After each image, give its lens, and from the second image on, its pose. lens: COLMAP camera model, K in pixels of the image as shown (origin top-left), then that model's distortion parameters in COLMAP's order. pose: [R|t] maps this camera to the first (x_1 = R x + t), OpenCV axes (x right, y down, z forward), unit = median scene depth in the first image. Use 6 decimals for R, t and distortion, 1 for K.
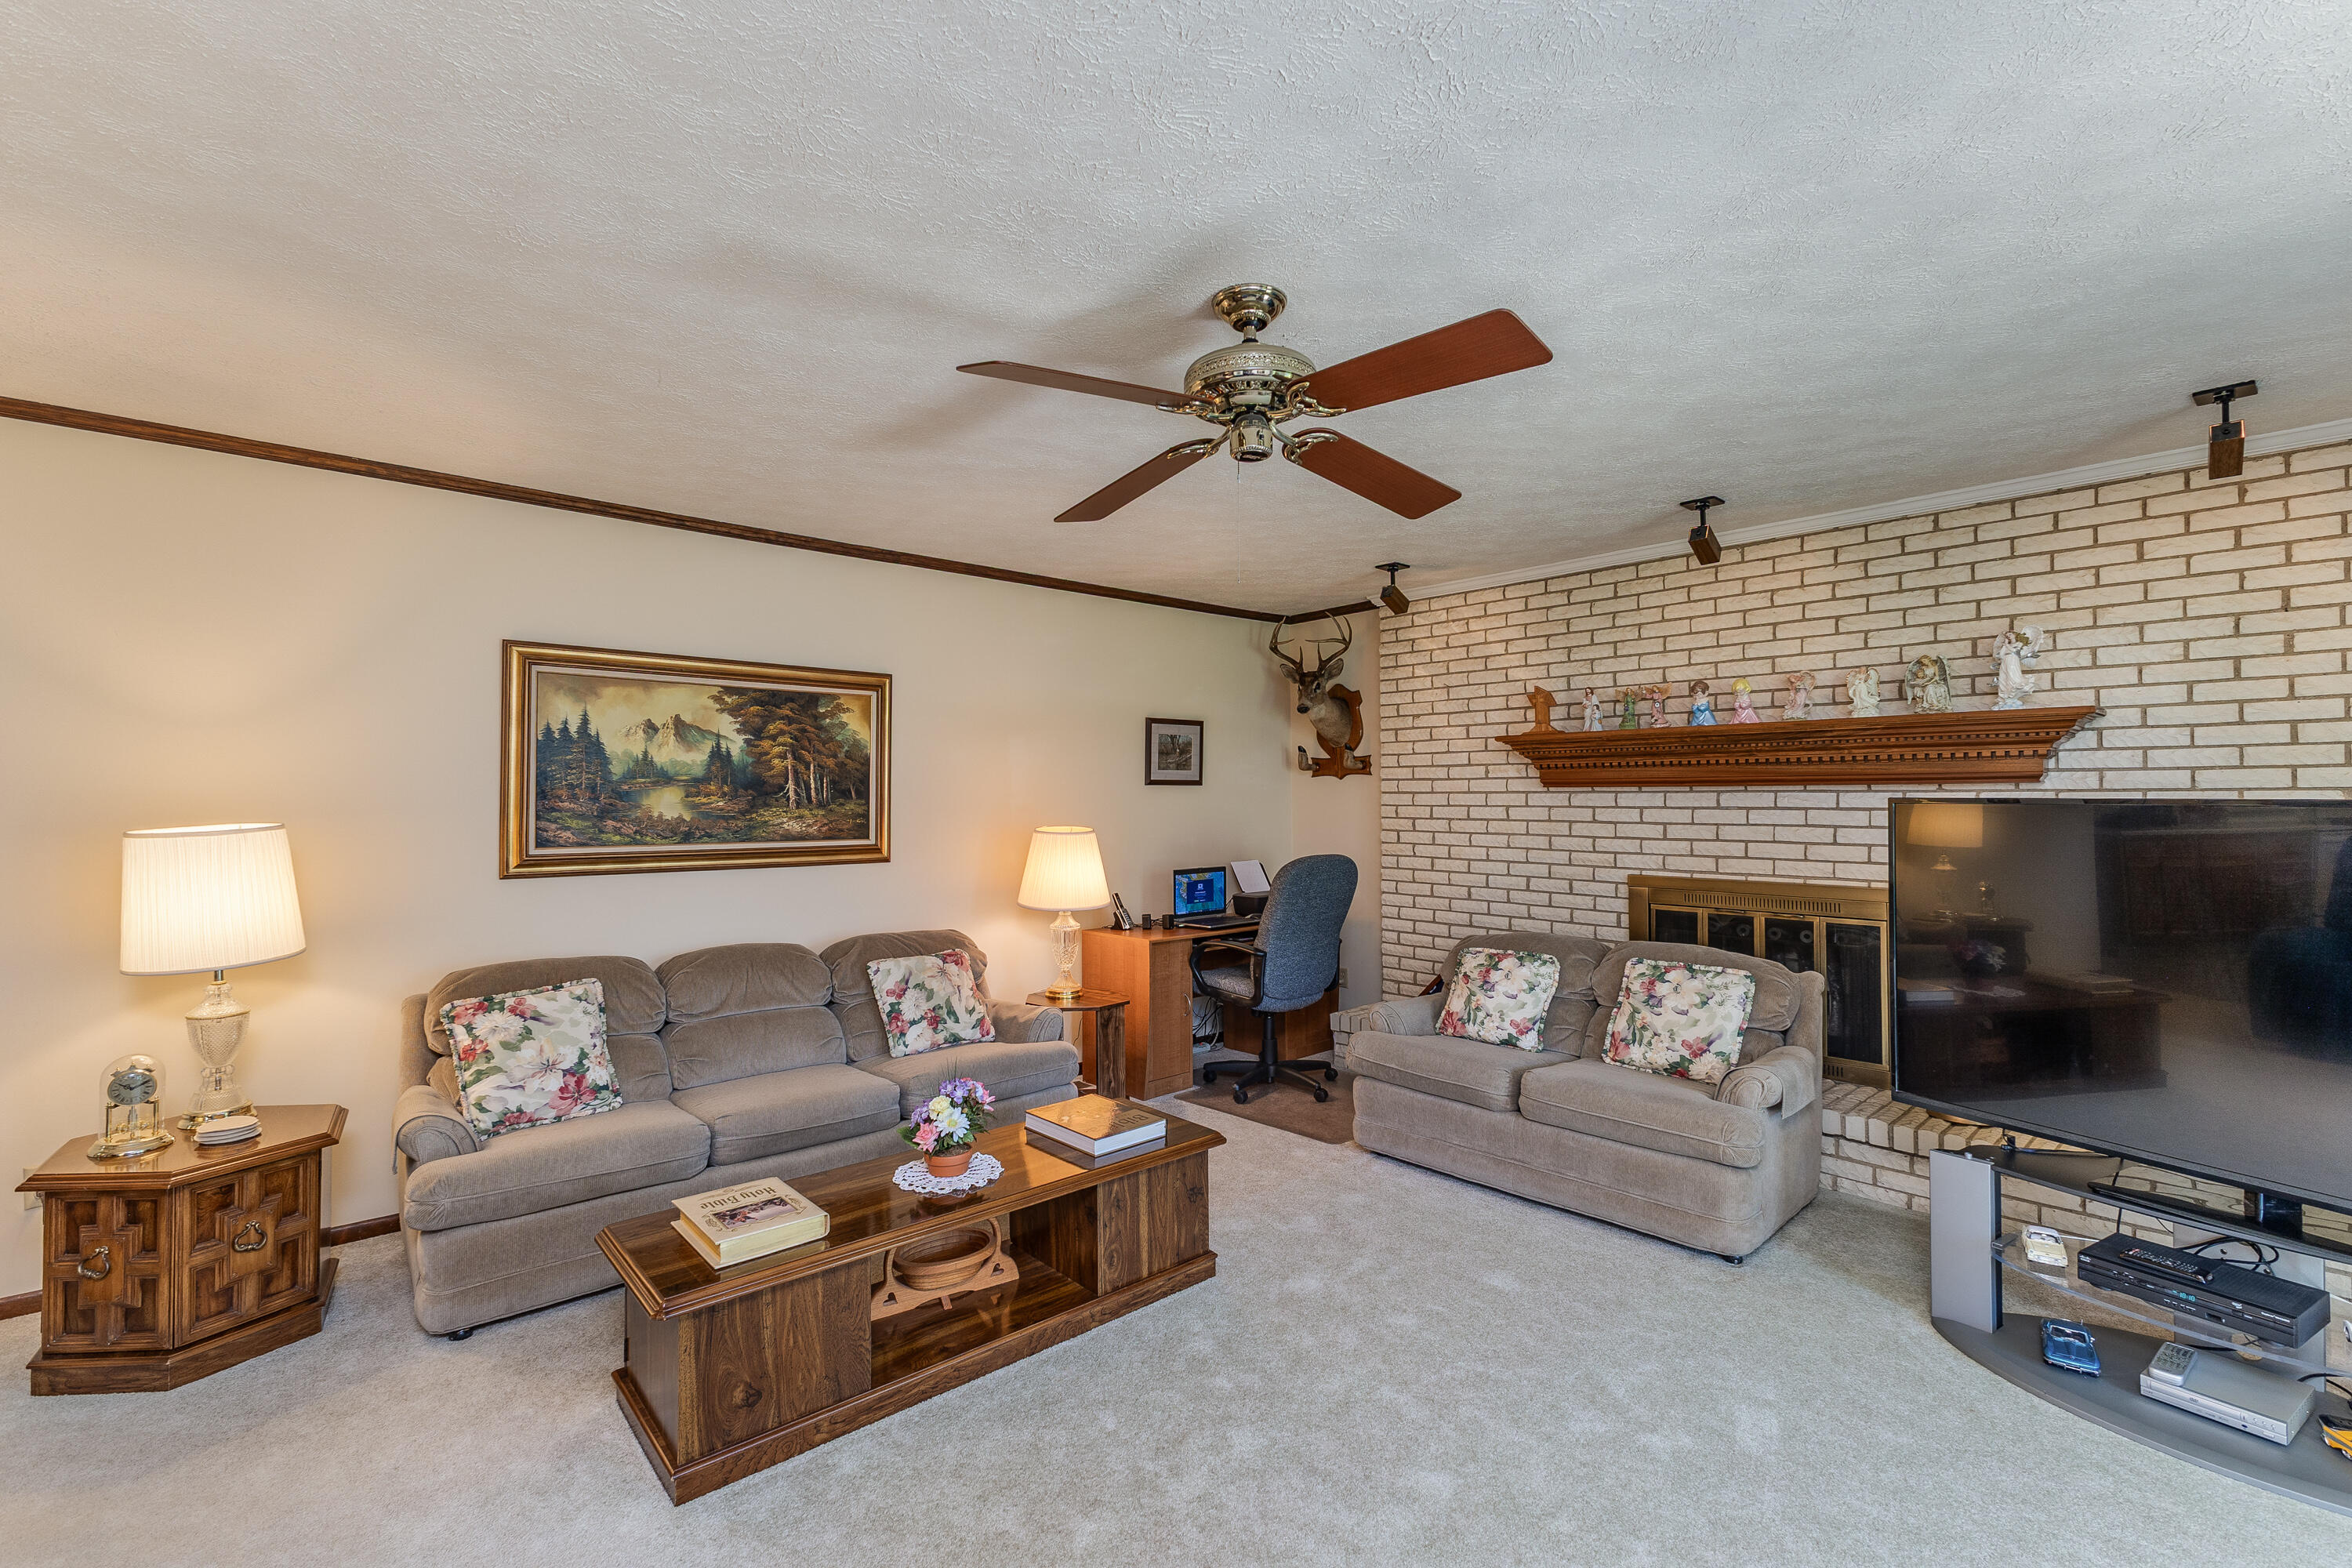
lens RADIAL K [[1021.4, 0, 1194.9], [0, 1021.4, 789.8], [0, 0, 1]] dist [0.015247, -0.002447]
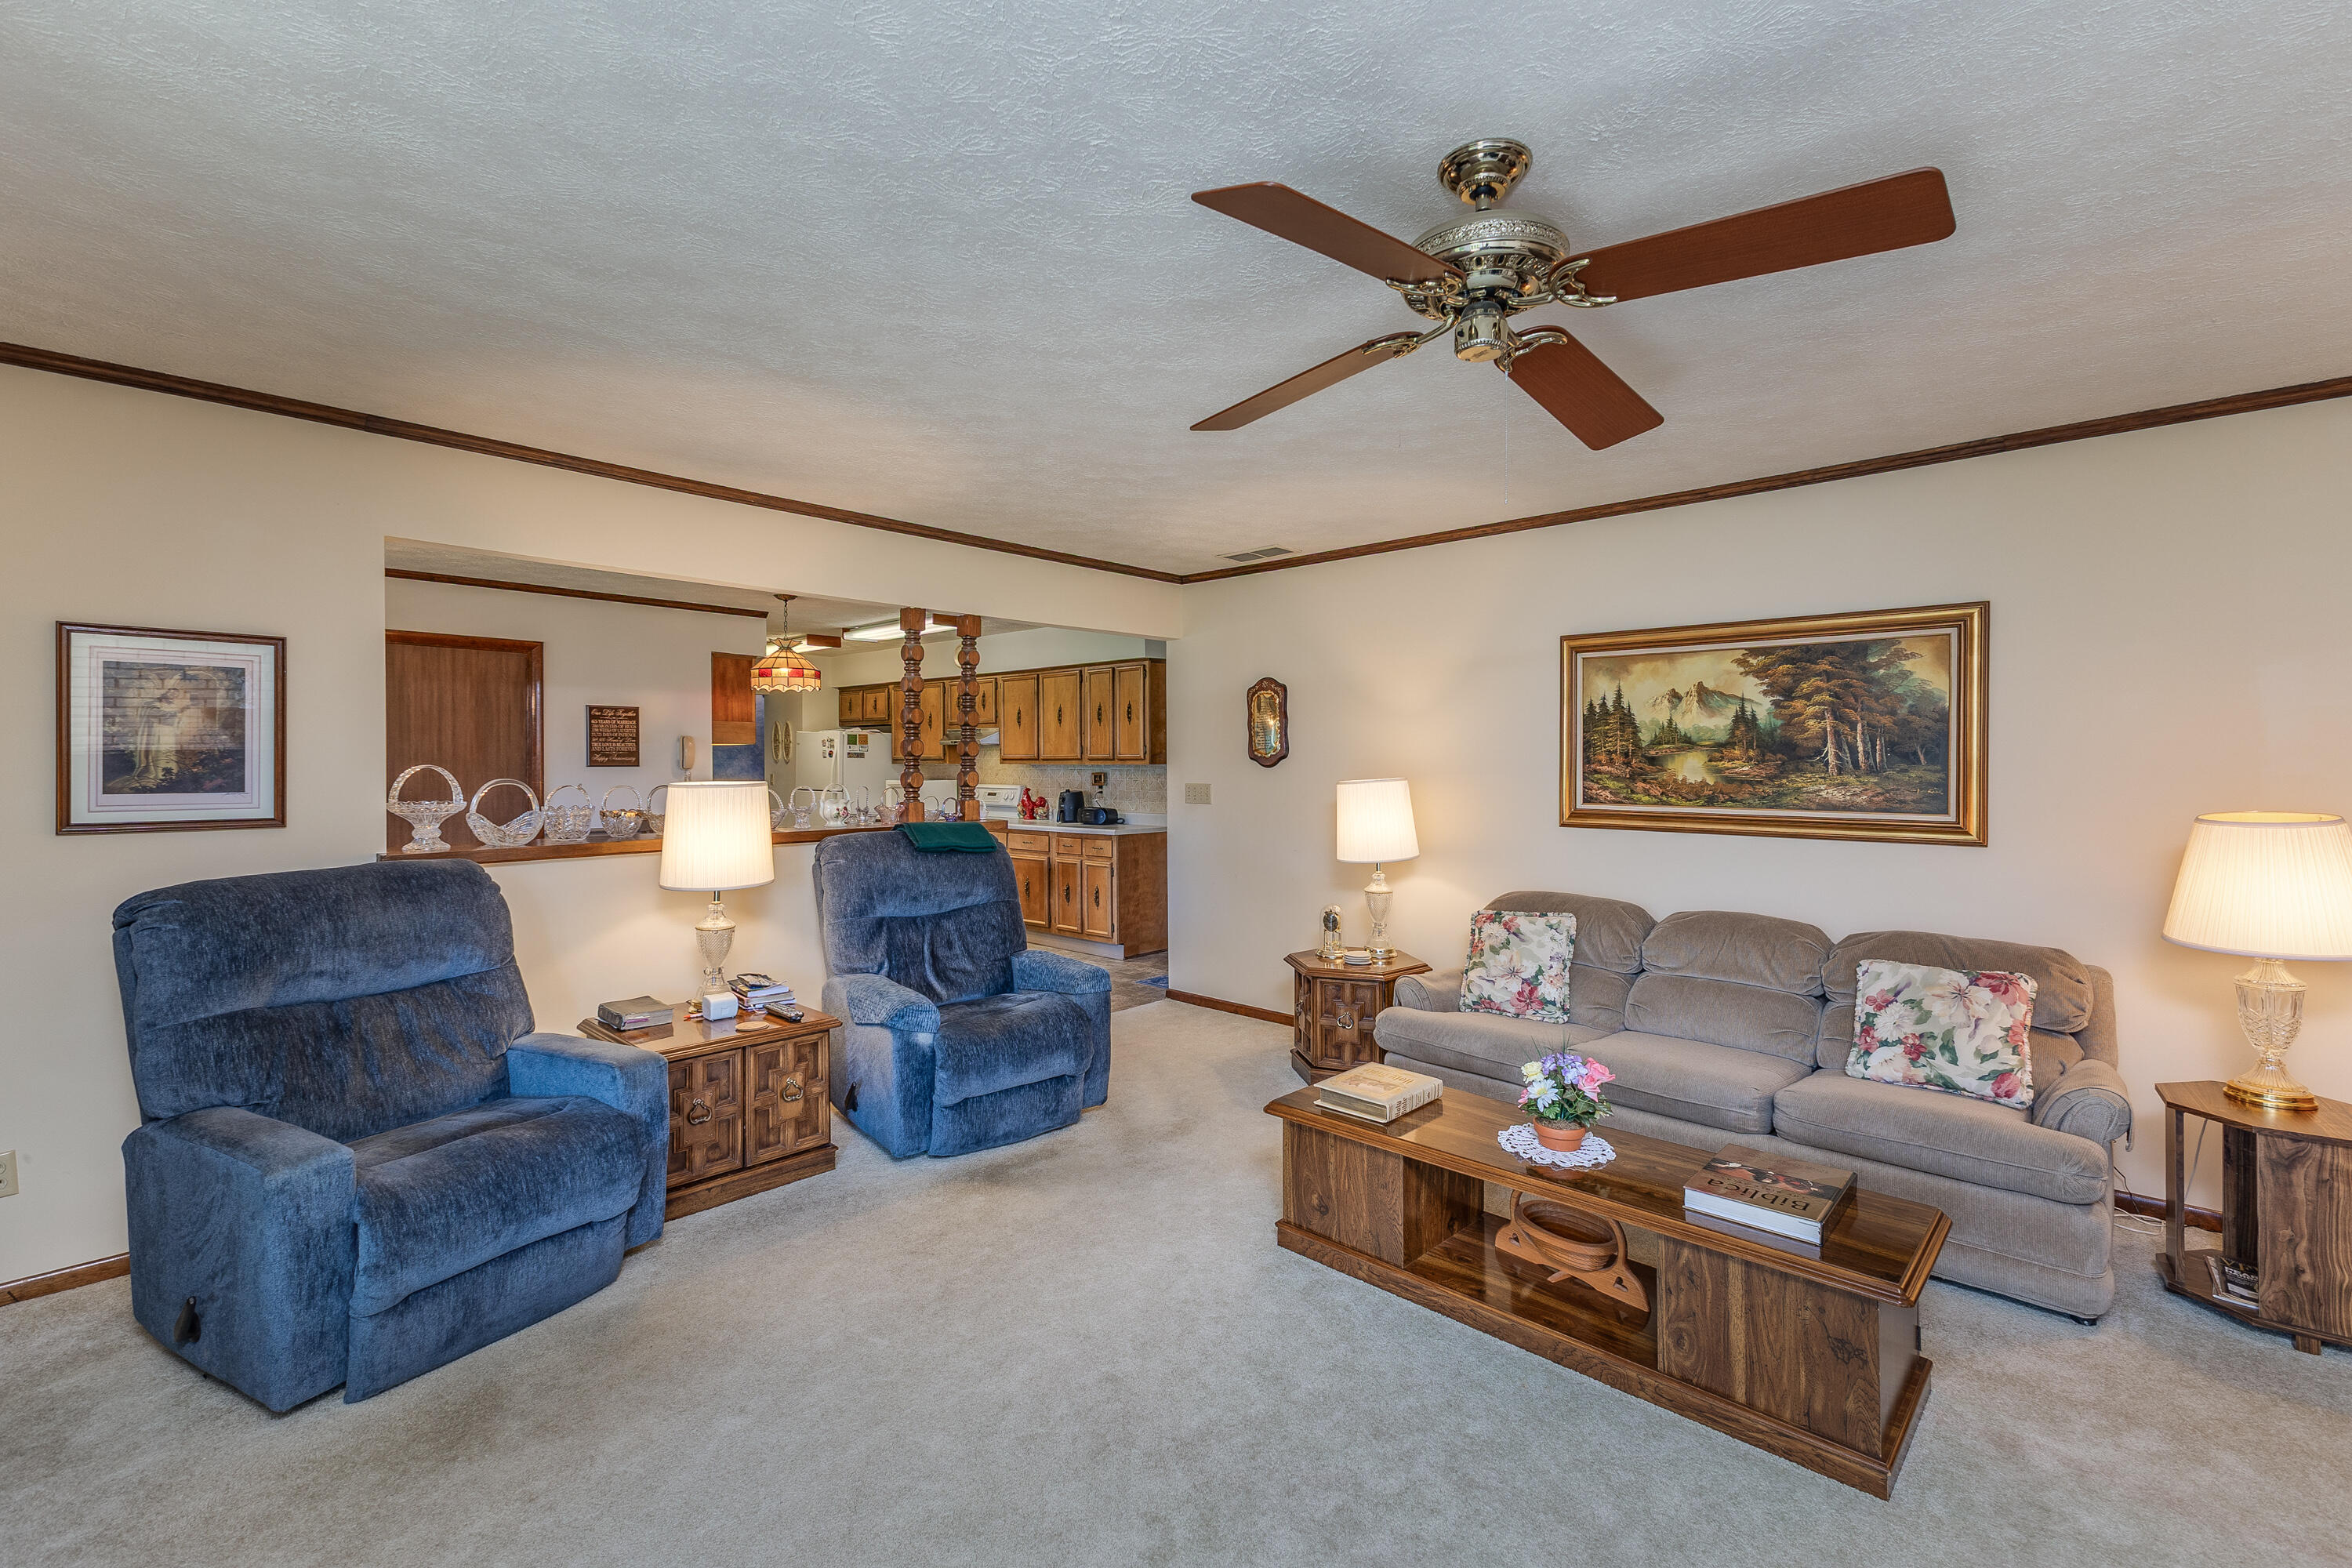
lens RADIAL K [[1021.4, 0, 1176.1], [0, 1021.4, 768.5], [0, 0, 1]] dist [0.015247, -0.002447]
pose [[0.084816, 0.007669, -0.996367, 0.474642], [0.007085, 0.999940, 0.008300, 0.001639], [0.996371, -0.007764, 0.084756, 0.376375]]
